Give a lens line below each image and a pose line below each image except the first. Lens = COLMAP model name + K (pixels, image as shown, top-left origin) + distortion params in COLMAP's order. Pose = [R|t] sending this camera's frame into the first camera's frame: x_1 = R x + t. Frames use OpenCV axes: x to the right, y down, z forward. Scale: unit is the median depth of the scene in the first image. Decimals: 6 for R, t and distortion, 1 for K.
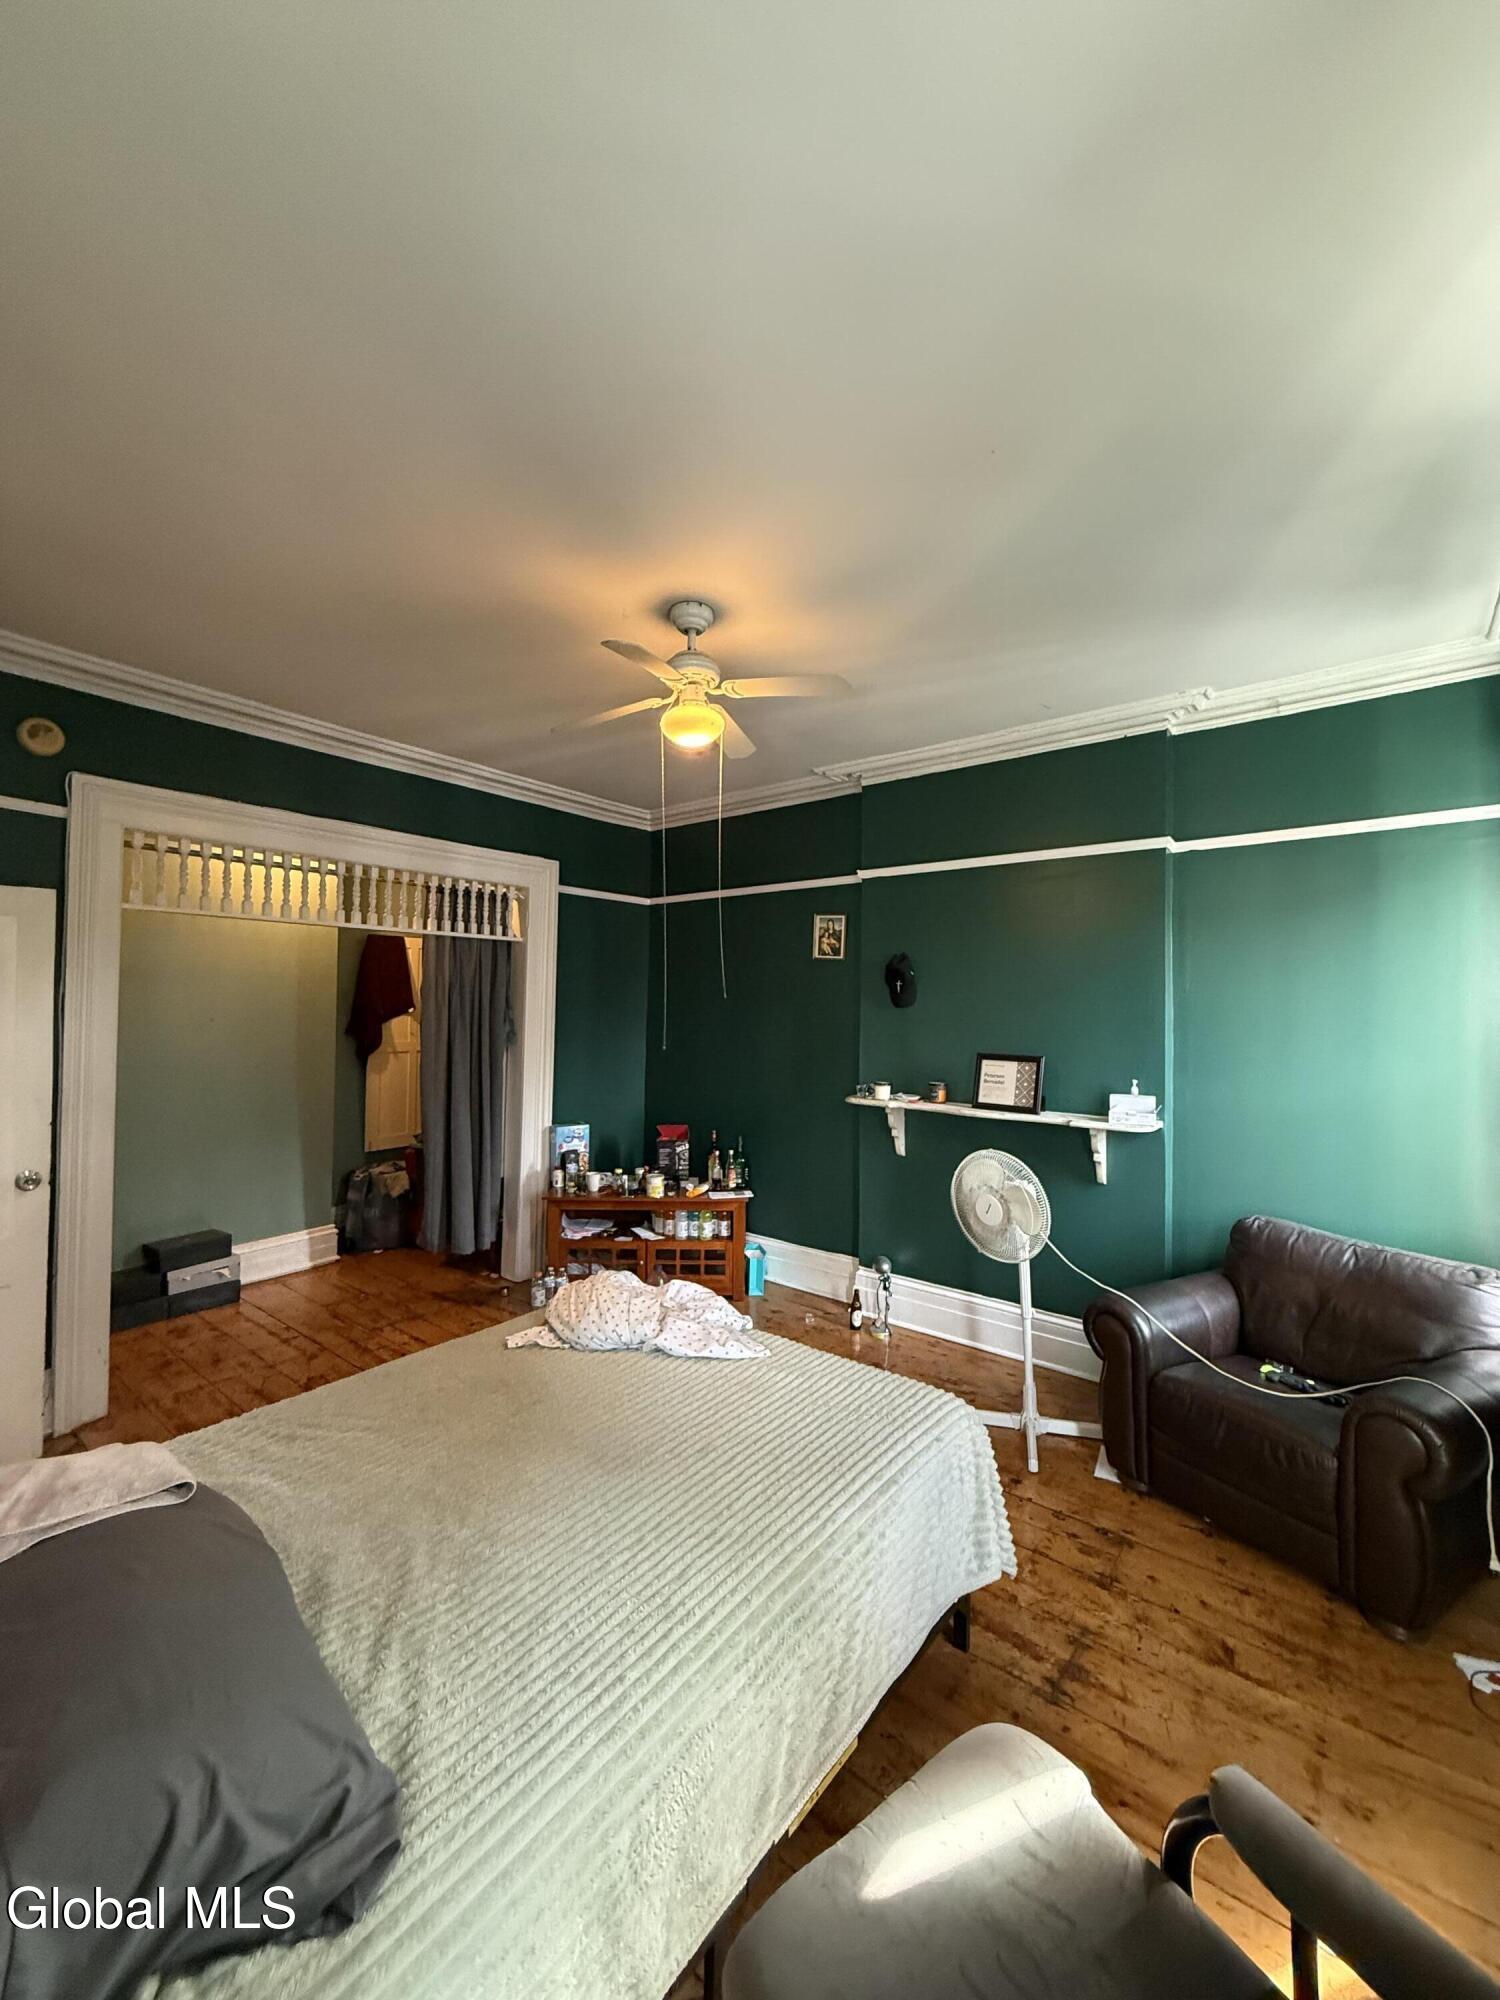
lens RADIAL K [[798.3, 0, 749.0], [0, 798.3, 998.4], [0, 0, 1]] dist [-0.000252, -0.000042]
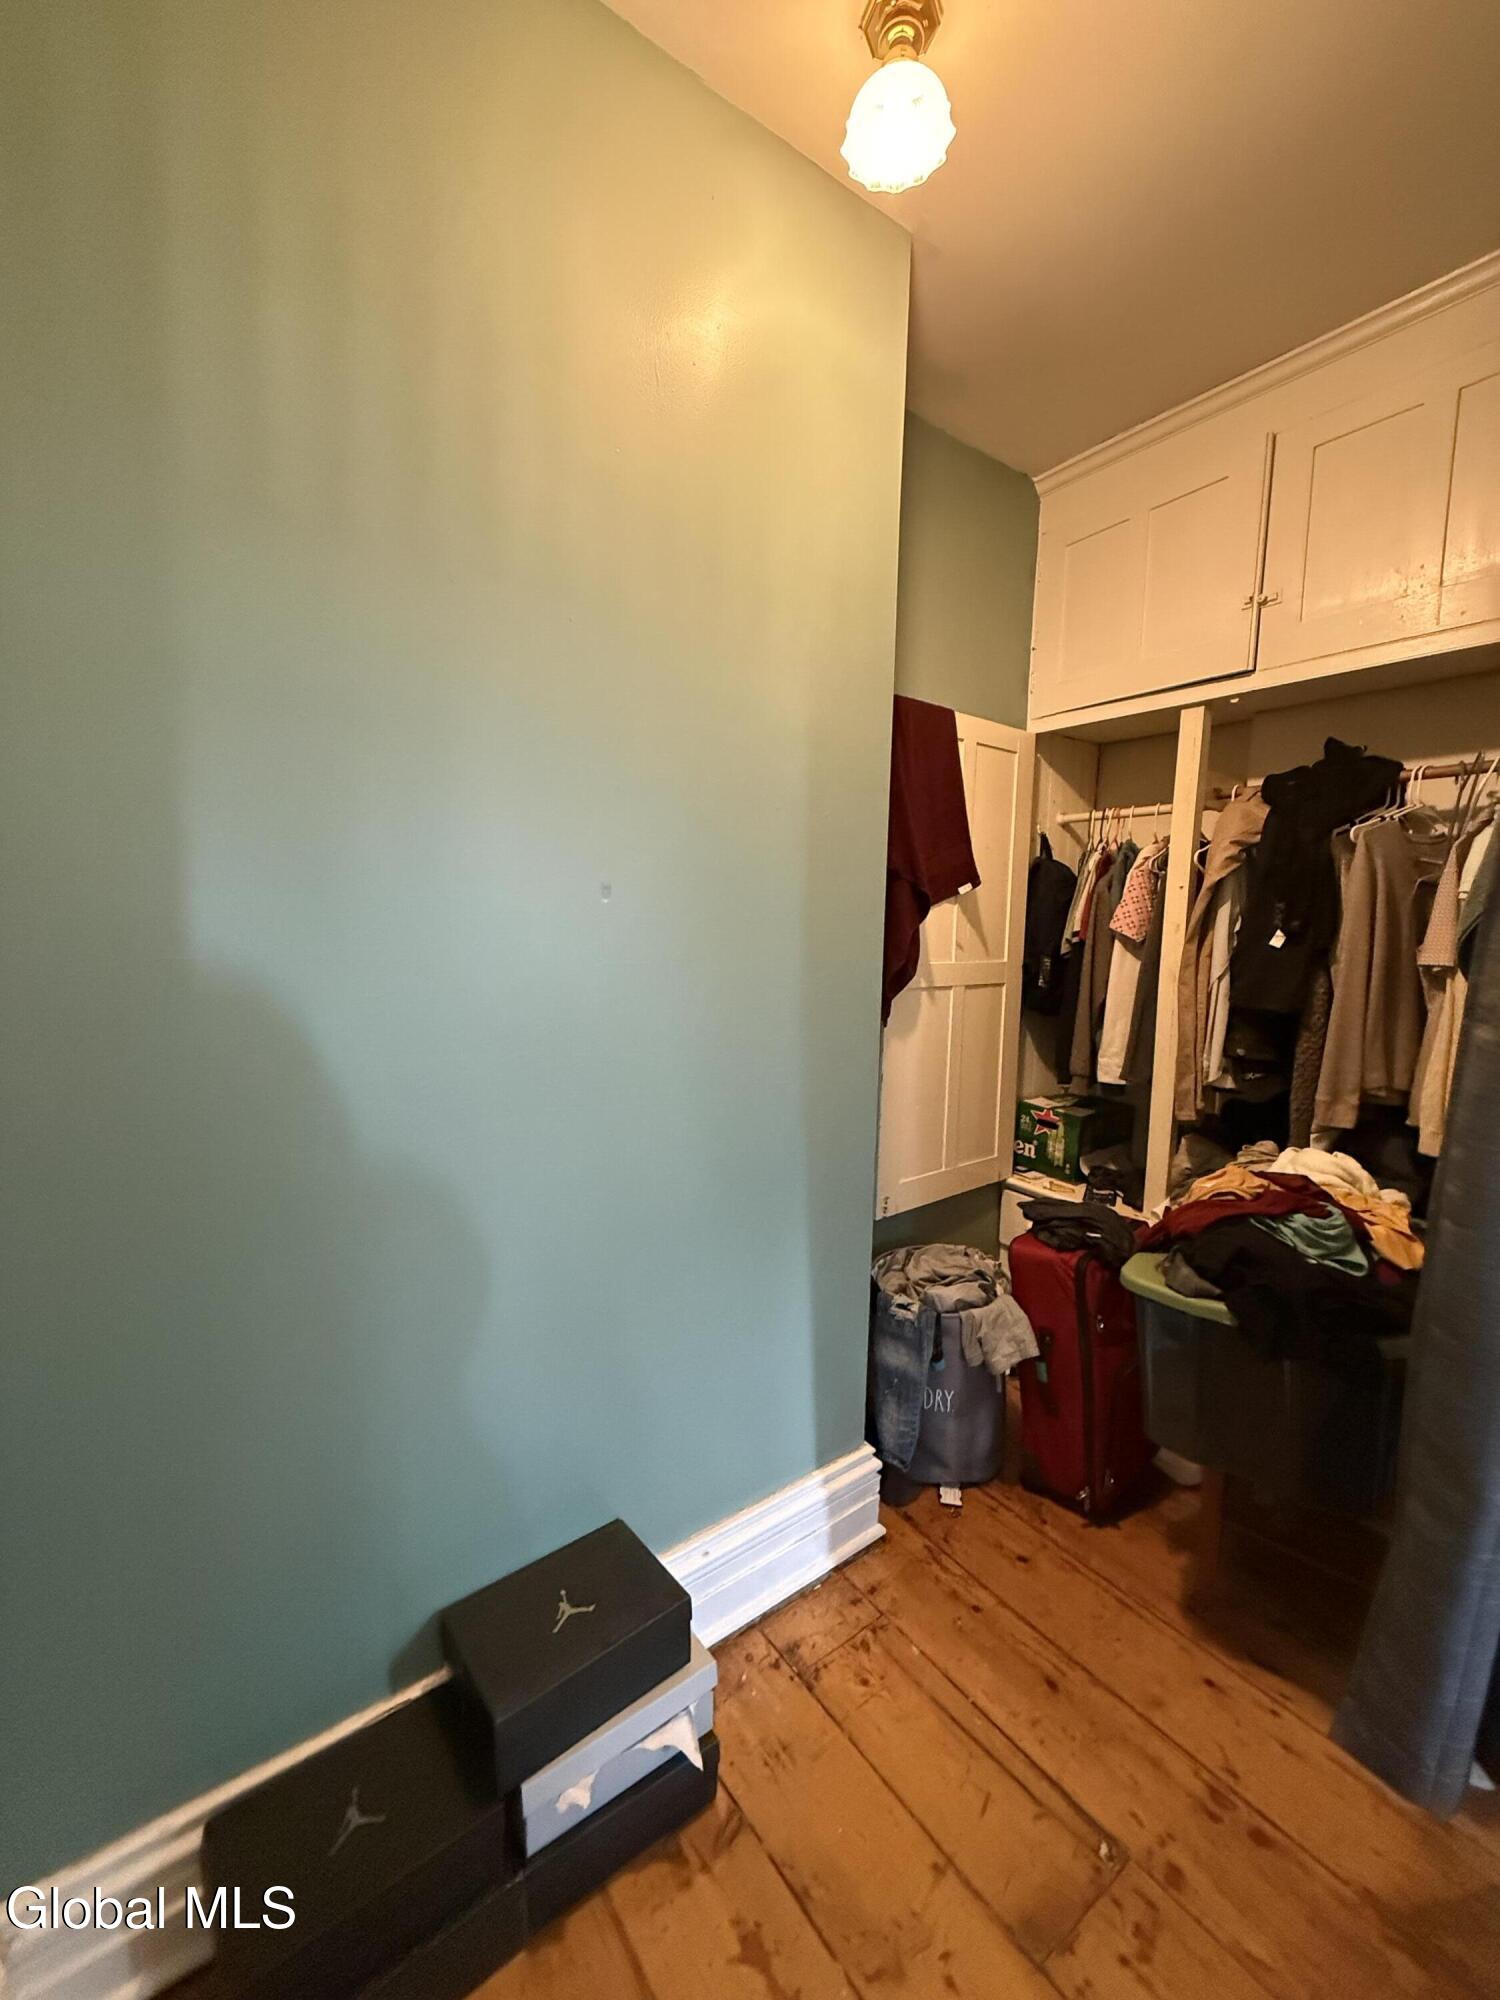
lens RADIAL K [[798.3, 0, 749.8], [0, 798.3, 998.8], [0, 0, 1]] dist [-0.000252, -0.000042]
pose [[0.962226, 0.038264, -0.269551, -0.463629], [-0.008087, 0.993654, 0.112187, 0.028378], [0.272134, -0.105769, 0.956429, 0.619402]]
